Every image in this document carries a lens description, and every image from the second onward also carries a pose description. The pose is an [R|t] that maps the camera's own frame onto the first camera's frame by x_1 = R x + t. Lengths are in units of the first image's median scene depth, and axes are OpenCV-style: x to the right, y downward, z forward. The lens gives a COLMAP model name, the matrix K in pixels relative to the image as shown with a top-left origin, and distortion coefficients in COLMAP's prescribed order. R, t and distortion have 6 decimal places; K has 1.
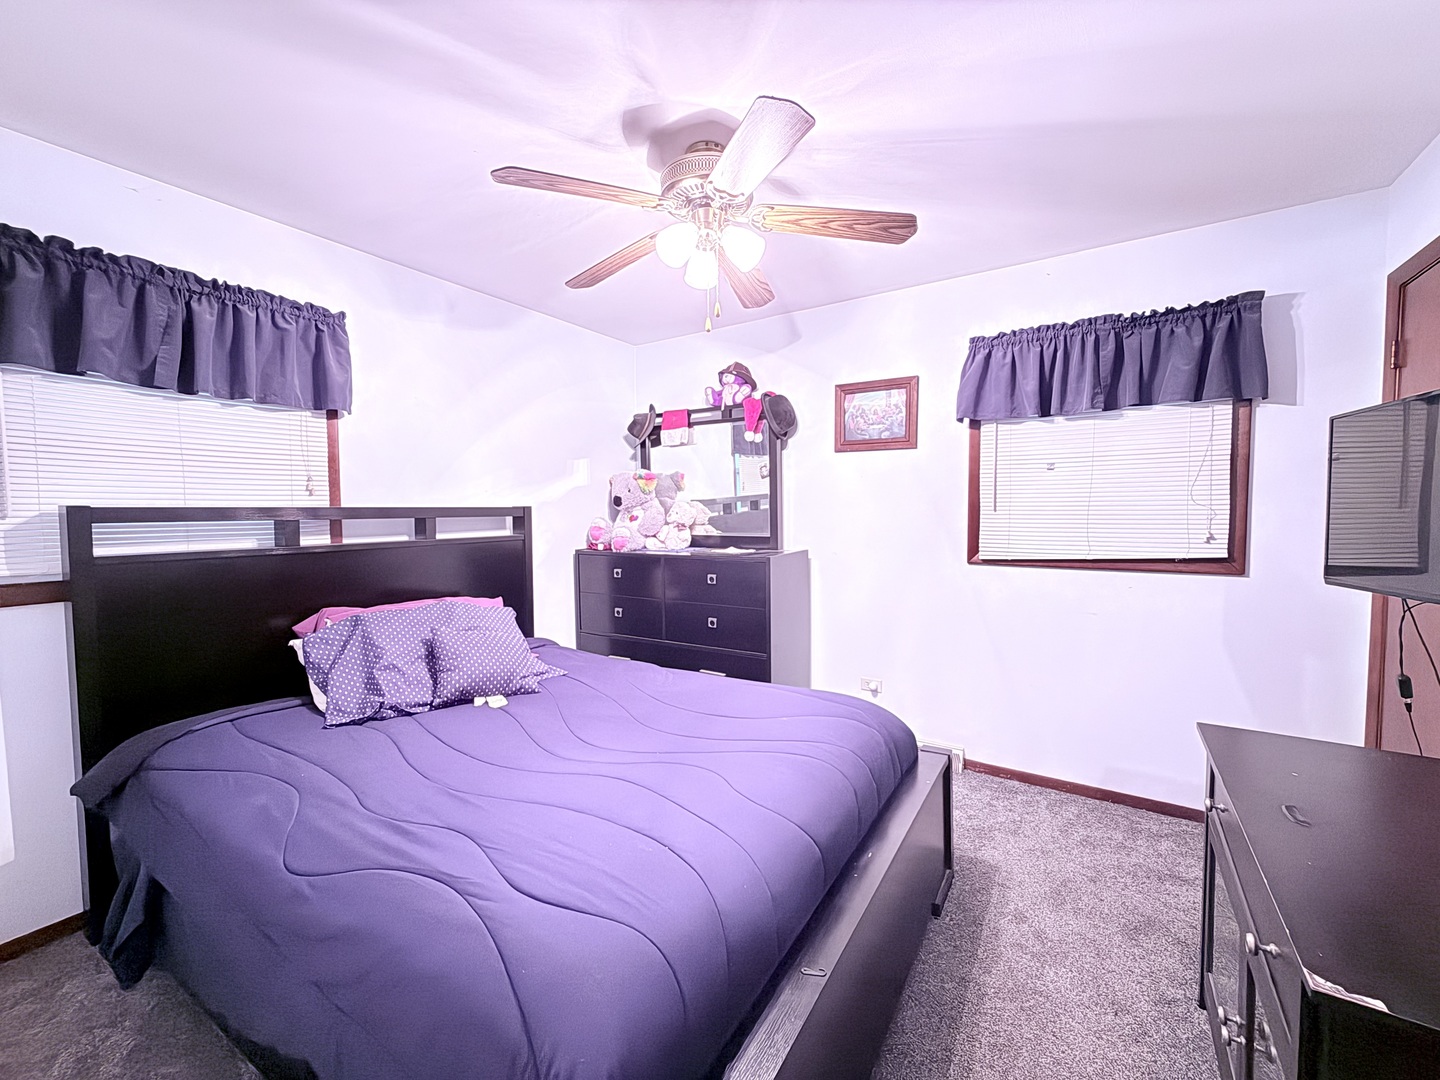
lens RADIAL K [[570.8, 0, 718.9], [0, 570.8, 542.4], [0, 0, 1]] dist [-0.000701, 0.000627]
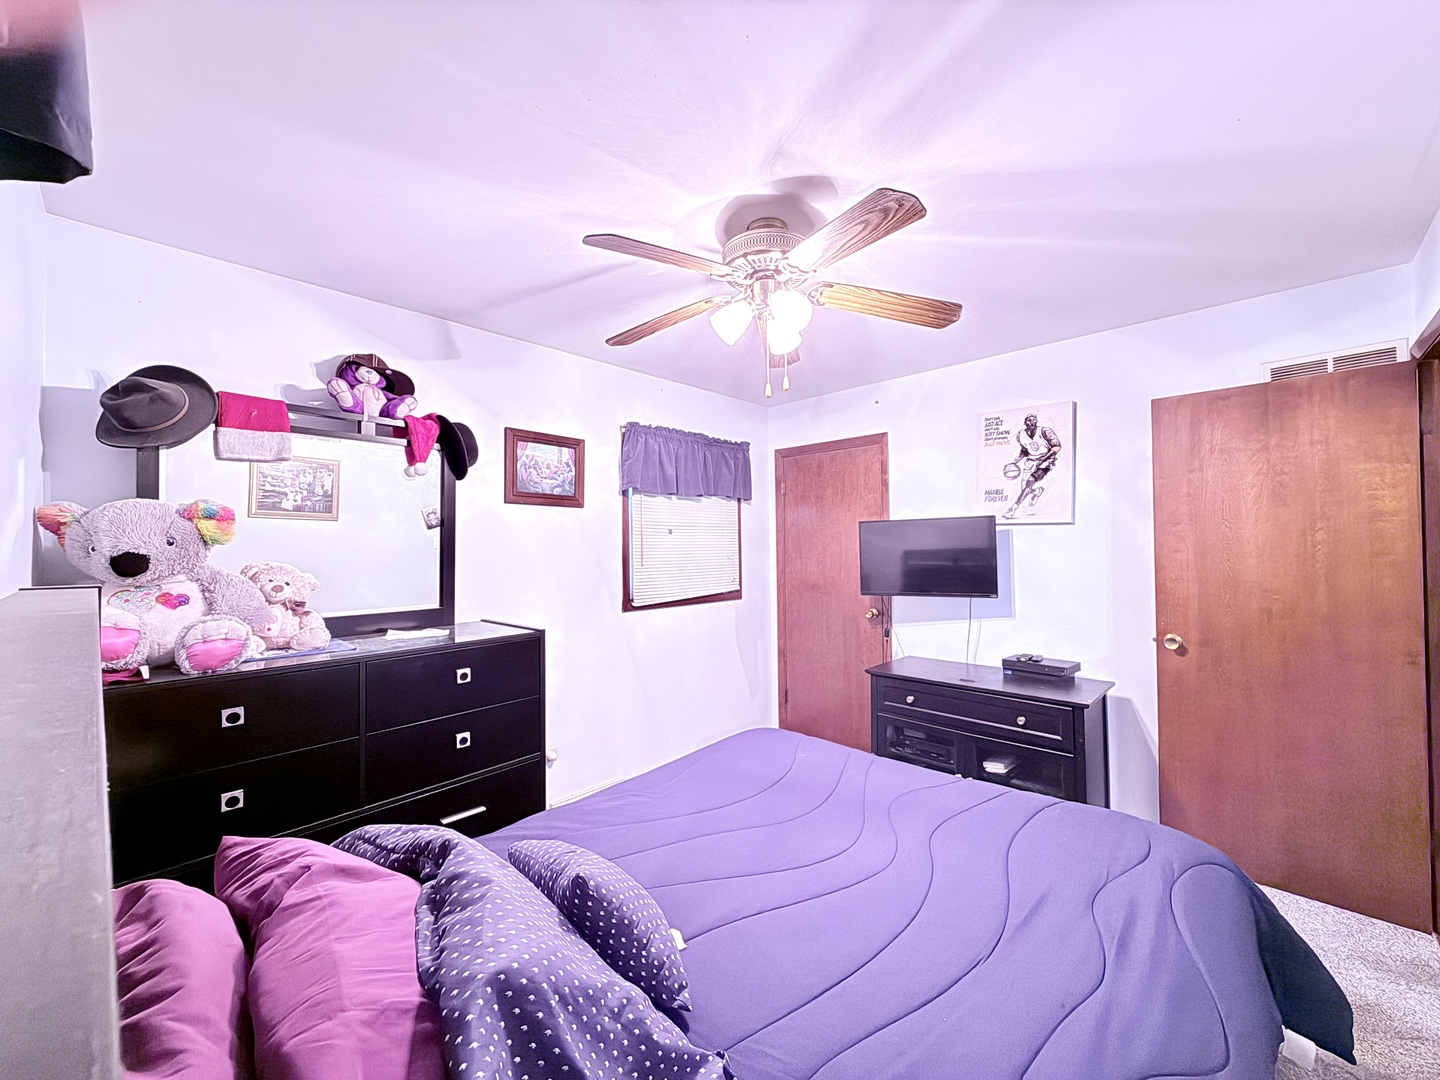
lens RADIAL K [[570.8, 0, 718.9], [0, 570.8, 532.1], [0, 0, 1]] dist [-0.000701, 0.000627]
pose [[0.187464, 0.033232, 0.981709, -0.626427], [0.070336, 0.996408, -0.047161, -0.052547], [-0.979750, 0.077890, 0.184453, 0.558521]]
